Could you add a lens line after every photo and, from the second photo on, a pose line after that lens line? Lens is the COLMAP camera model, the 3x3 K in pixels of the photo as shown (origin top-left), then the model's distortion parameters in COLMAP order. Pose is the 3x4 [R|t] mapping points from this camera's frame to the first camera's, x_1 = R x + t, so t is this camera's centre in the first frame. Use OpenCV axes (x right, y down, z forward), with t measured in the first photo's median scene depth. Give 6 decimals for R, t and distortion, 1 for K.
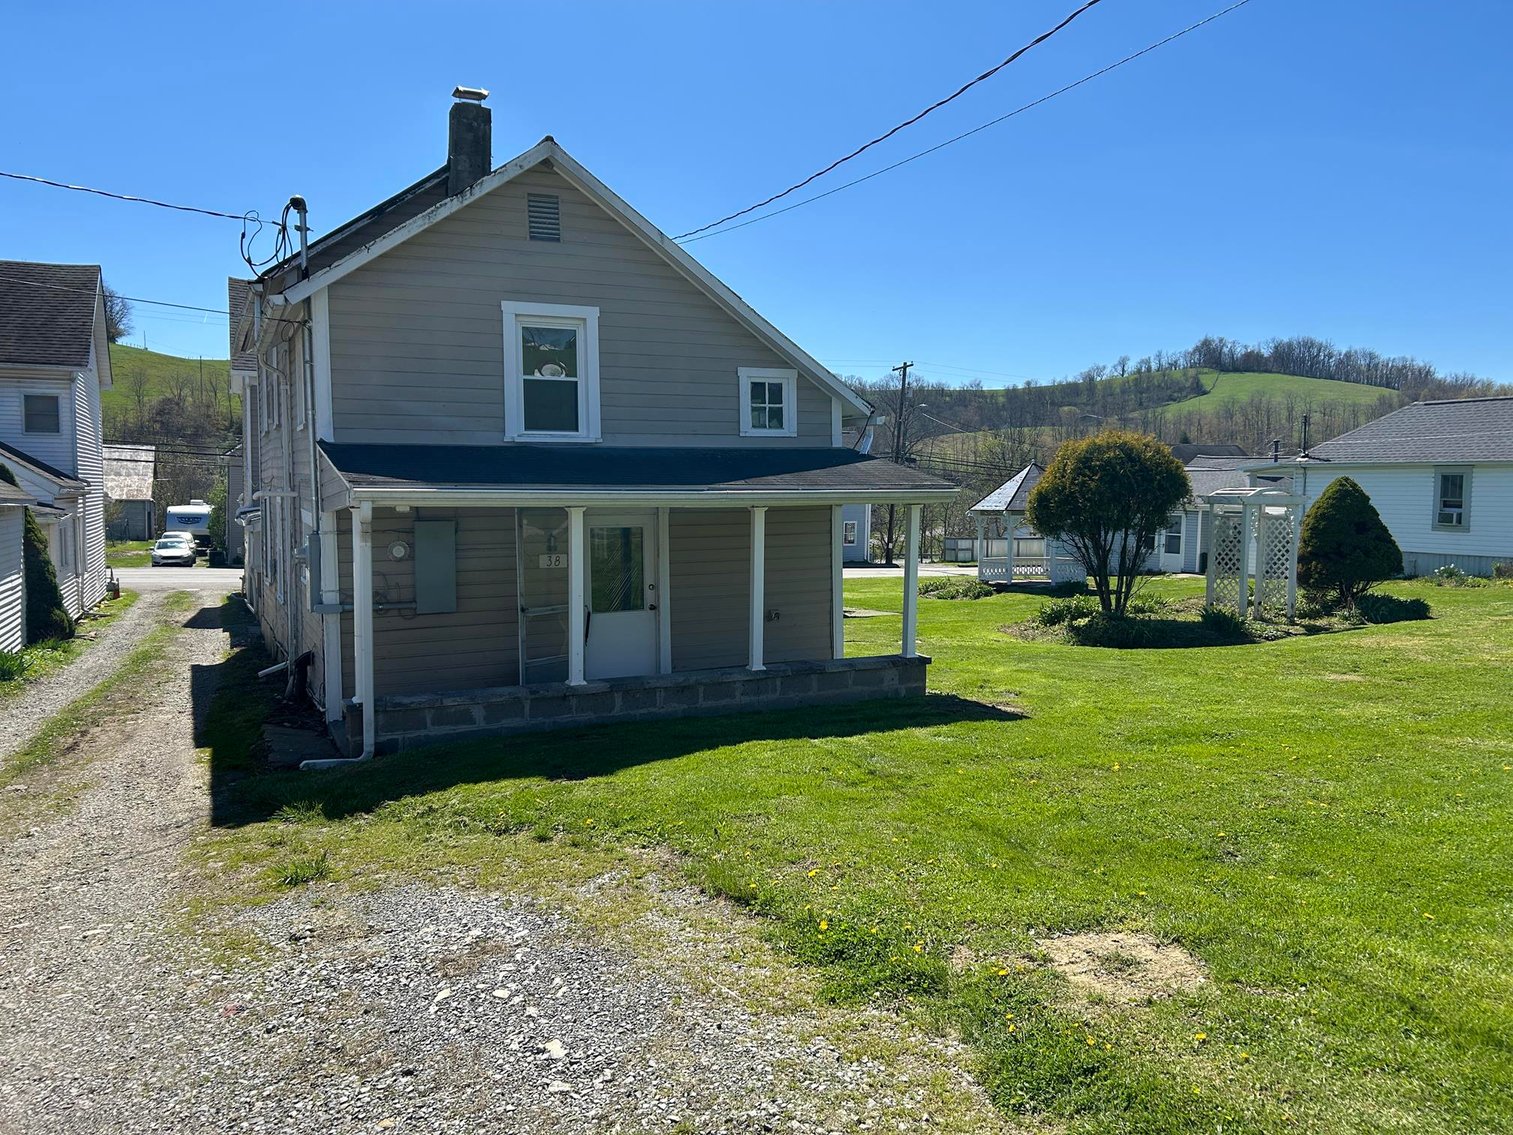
lens RADIAL K [[1140.2, 0, 754.5], [0, 1140.2, 573.1], [0, 0, 1]] dist [0.034195, -0.042033]
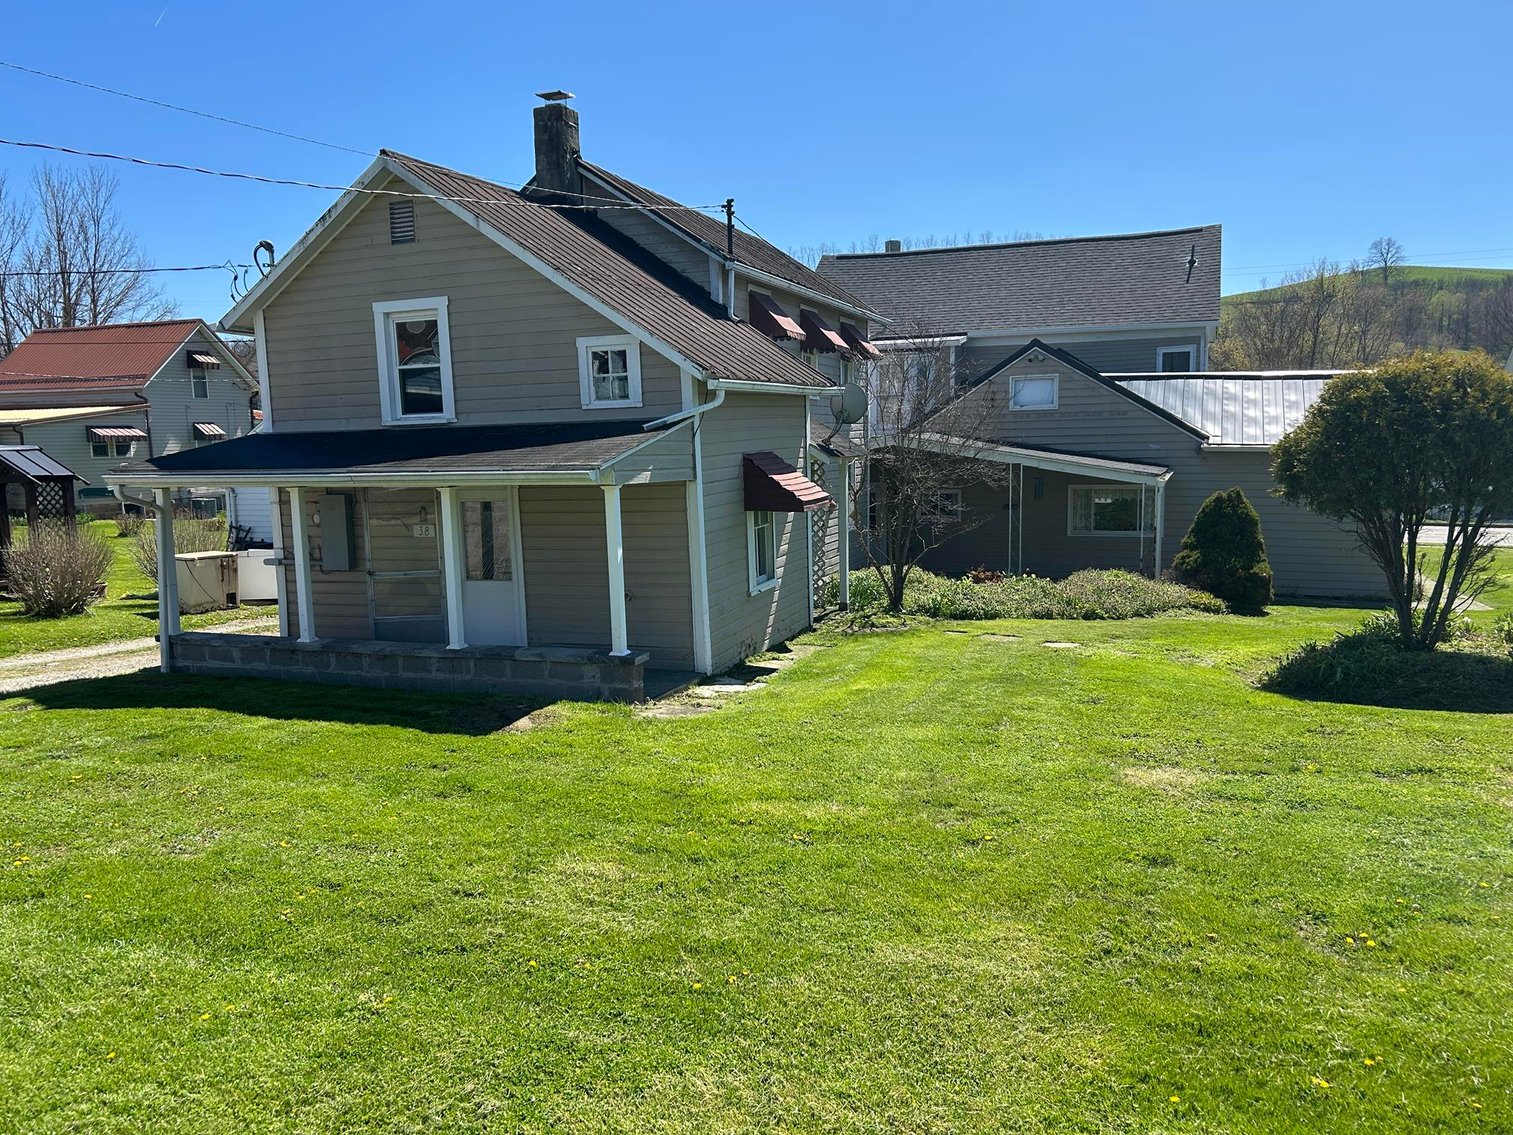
lens RADIAL K [[1140.2, 0, 752.4], [0, 1140.2, 575.7], [0, 0, 1]] dist [0.034195, -0.042033]
pose [[0.676791, 0.069828, -0.732857, 0.865562], [-0.031715, 0.997333, 0.065739, -0.051248], [0.735492, -0.021249, 0.677200, 0.480662]]
